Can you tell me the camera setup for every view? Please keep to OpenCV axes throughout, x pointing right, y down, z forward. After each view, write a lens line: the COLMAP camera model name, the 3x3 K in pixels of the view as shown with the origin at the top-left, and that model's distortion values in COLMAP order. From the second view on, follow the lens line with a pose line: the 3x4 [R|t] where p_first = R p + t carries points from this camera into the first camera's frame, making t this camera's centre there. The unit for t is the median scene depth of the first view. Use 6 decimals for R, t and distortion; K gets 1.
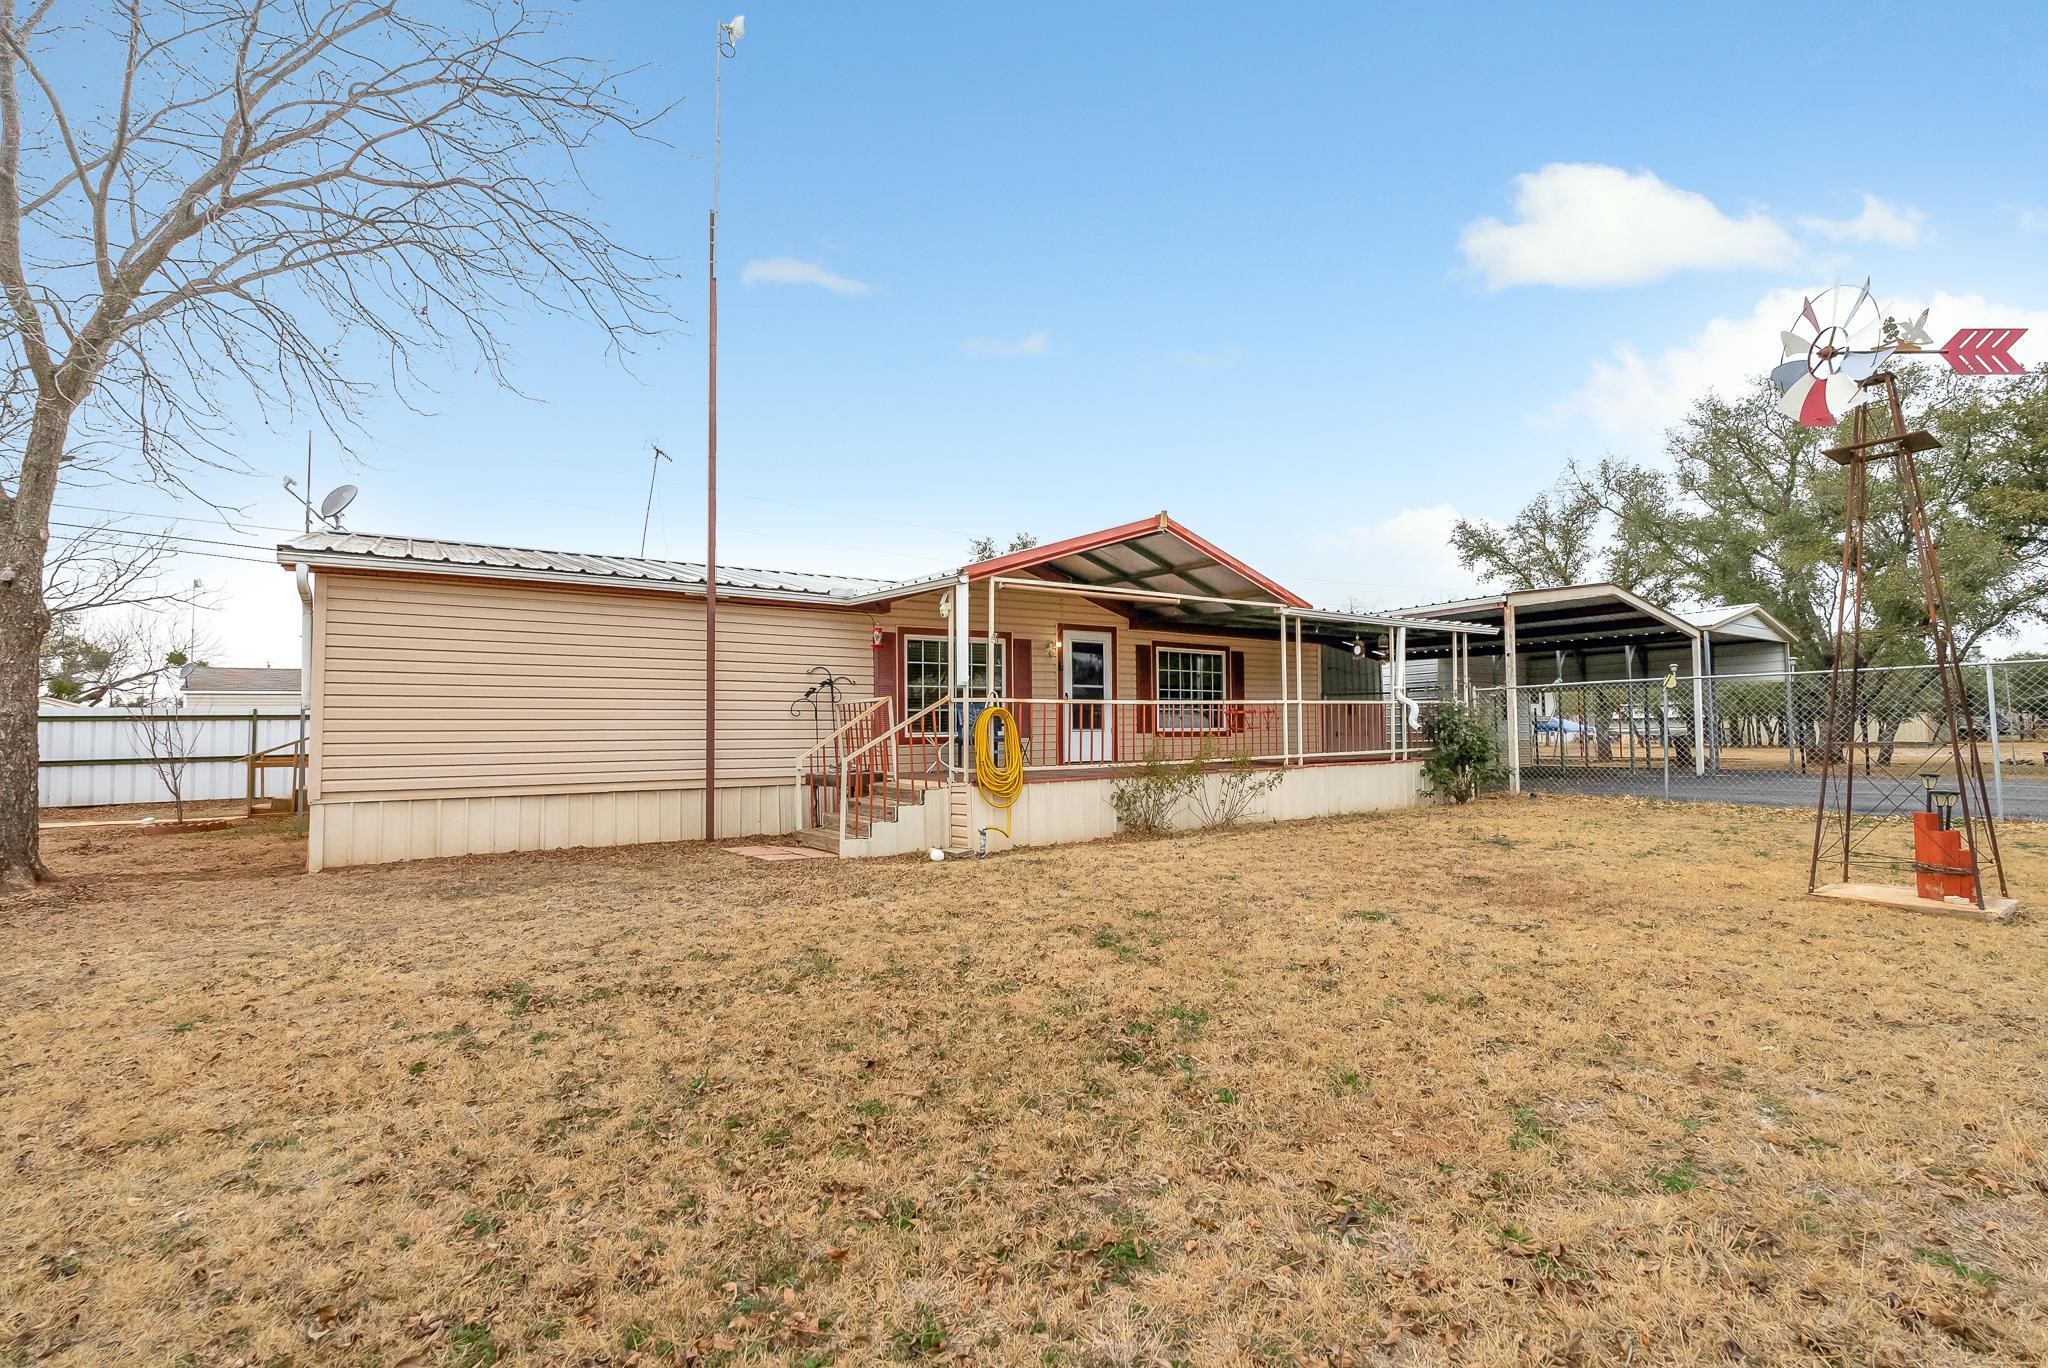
lens RADIAL K [[956.1, 0, 1021.0], [0, 956.1, 684.8], [0, 0, 1]] dist [-0.011846, 0.003275]
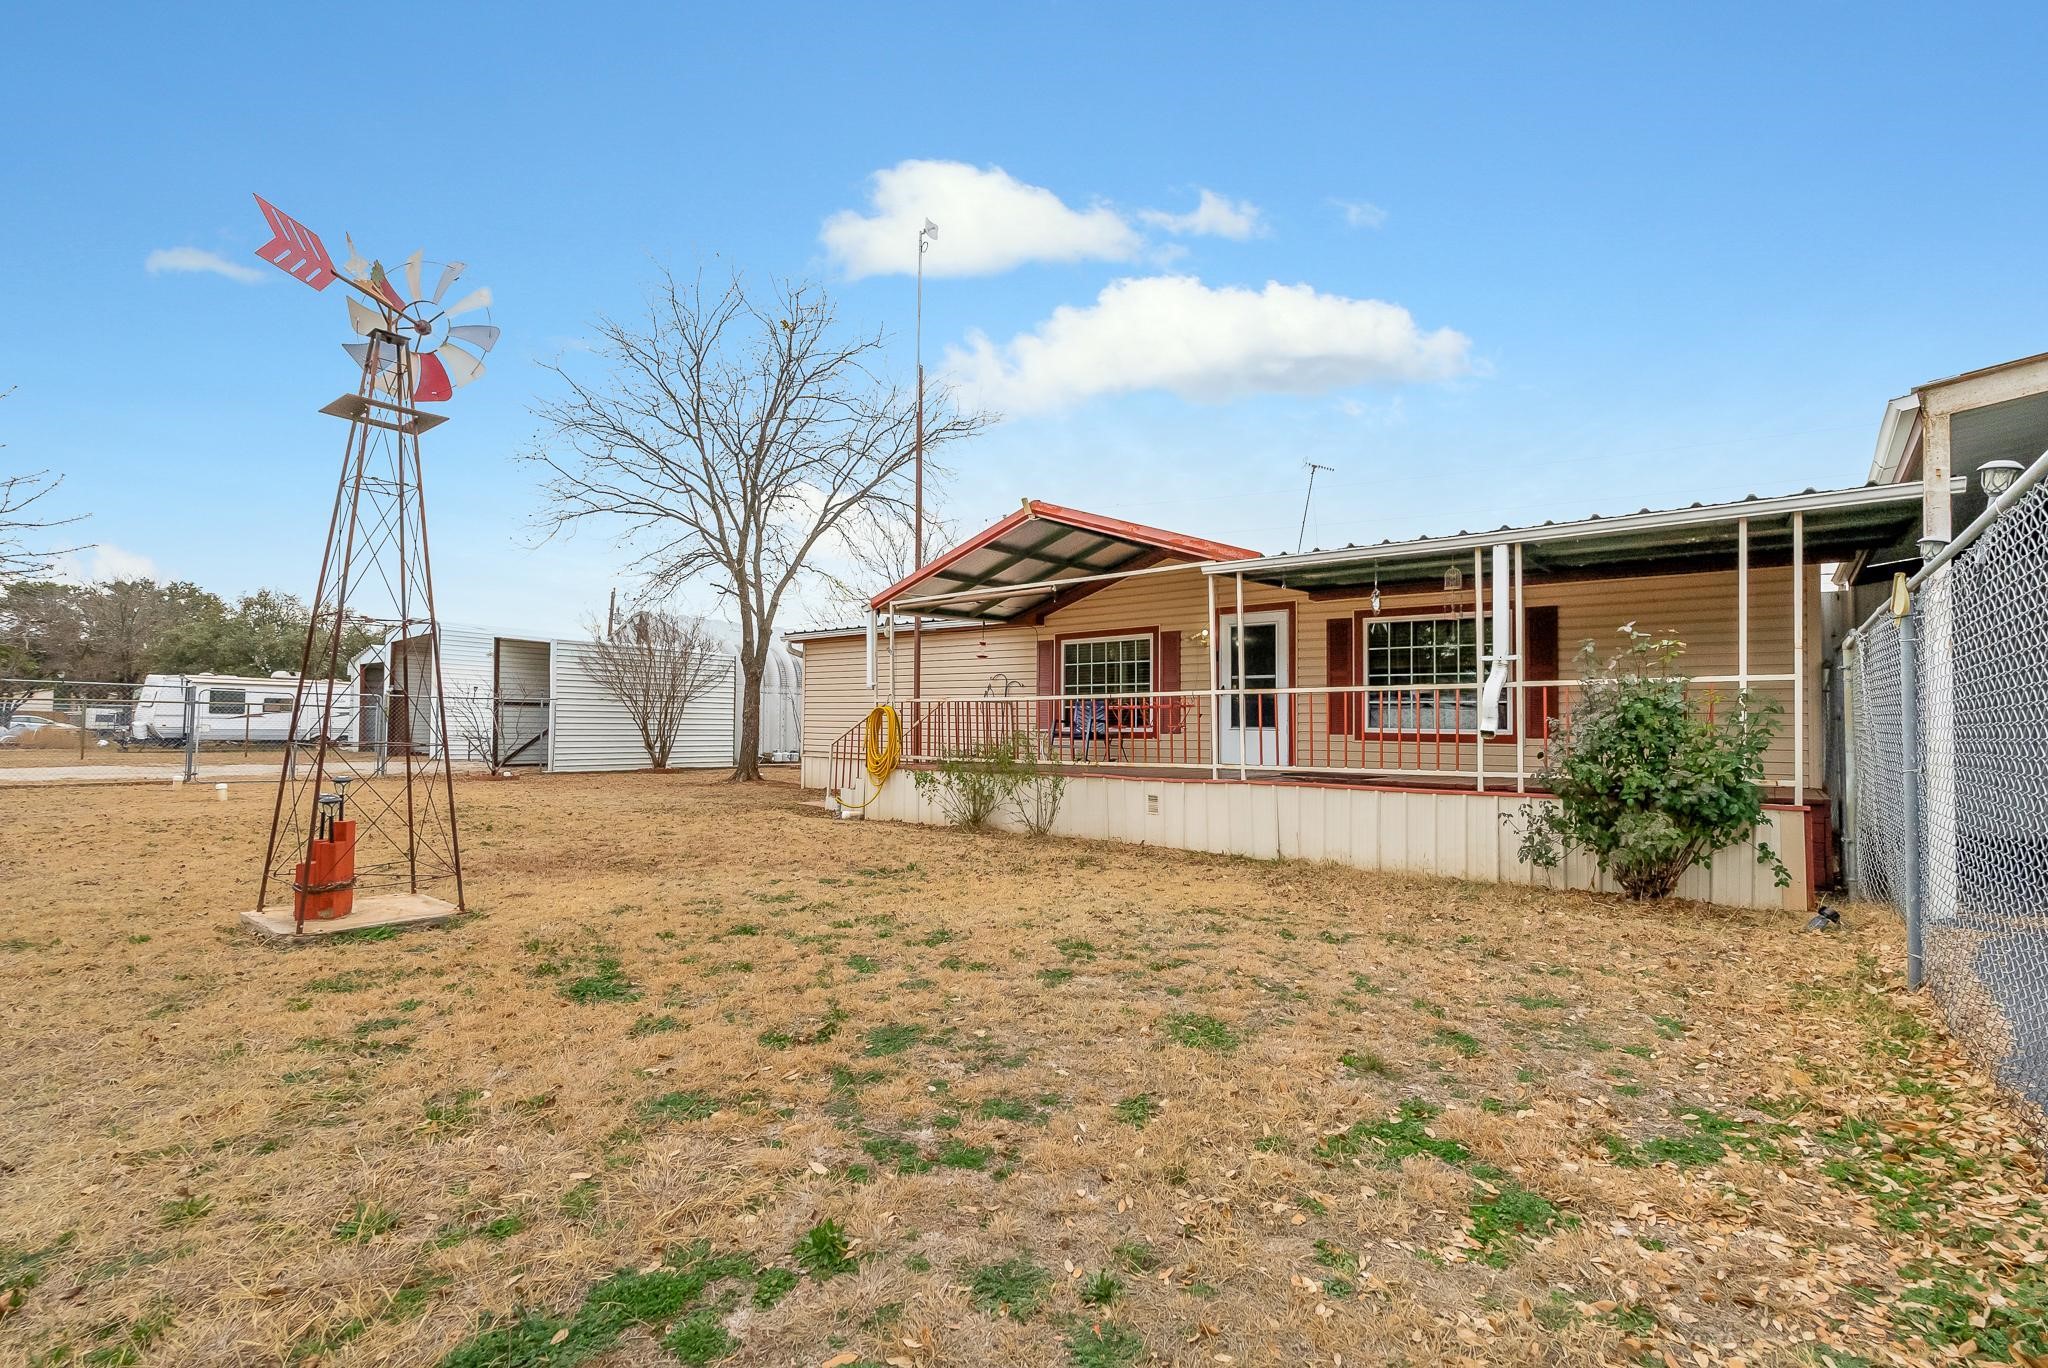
lens RADIAL K [[956.1, 0, 1037.2], [0, 956.1, 699.0], [0, 0, 1]] dist [-0.011846, 0.003275]
pose [[0.249300, -0.013291, -0.968335, 0.858559], [0.040423, 0.999177, -0.003307, 0.017146], [0.967582, -0.038319, 0.249632, 0.613179]]
